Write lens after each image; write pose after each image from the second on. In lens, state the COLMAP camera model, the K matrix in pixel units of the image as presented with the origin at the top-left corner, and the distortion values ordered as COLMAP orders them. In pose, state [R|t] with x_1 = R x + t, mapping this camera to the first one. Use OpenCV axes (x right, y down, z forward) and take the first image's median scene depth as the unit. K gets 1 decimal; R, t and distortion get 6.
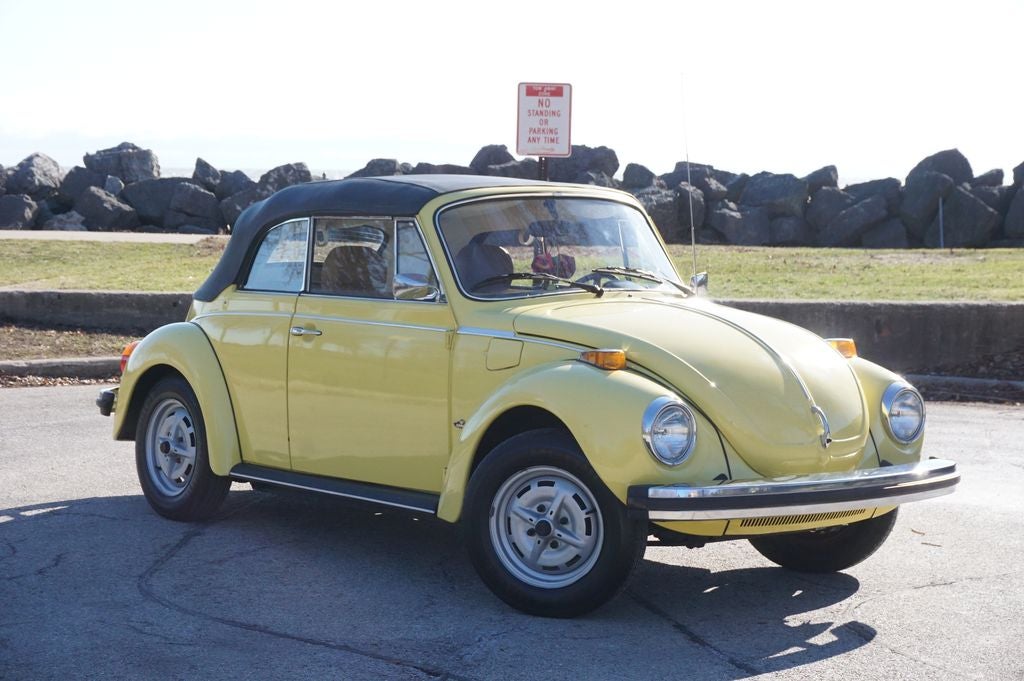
lens RADIAL K [[2187.3, 0, 512.0], [0, 2187.3, 340.5], [0, 0, 1]] dist [0.008929, 0.074714]
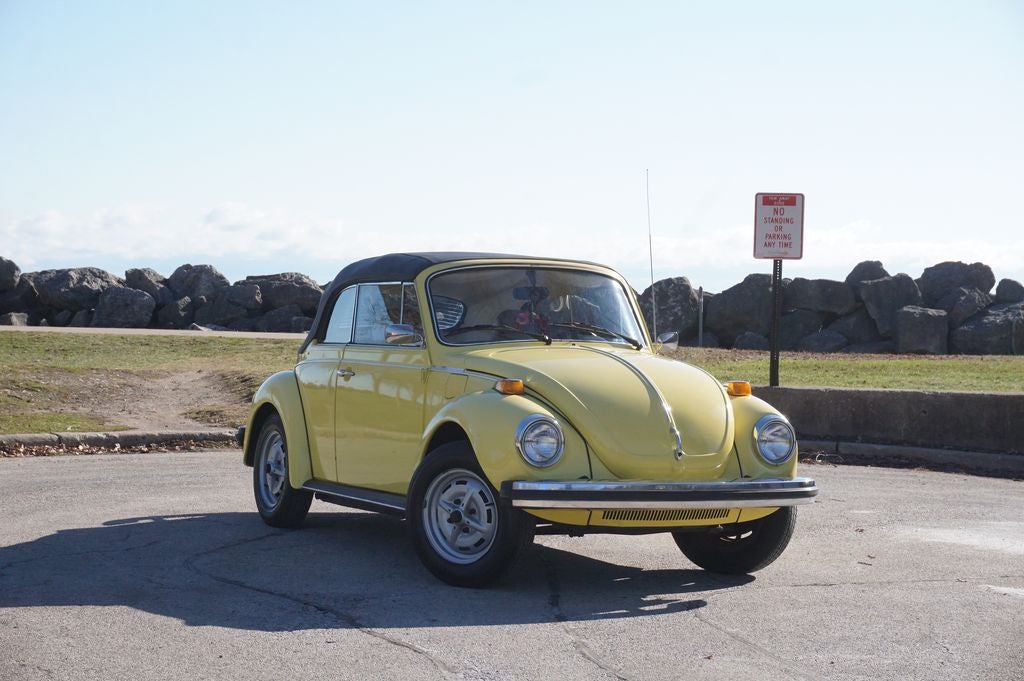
lens RADIAL K [[2187.3, 0, 512.0], [0, 2187.3, 340.5], [0, 0, 1]] dist [0.008929, 0.074714]
pose [[0.971415, 0.010053, -0.237173, 0.305790], [-0.024071, 0.998125, -0.056282, 0.046996], [0.236162, 0.060382, 0.969836, -0.218283]]
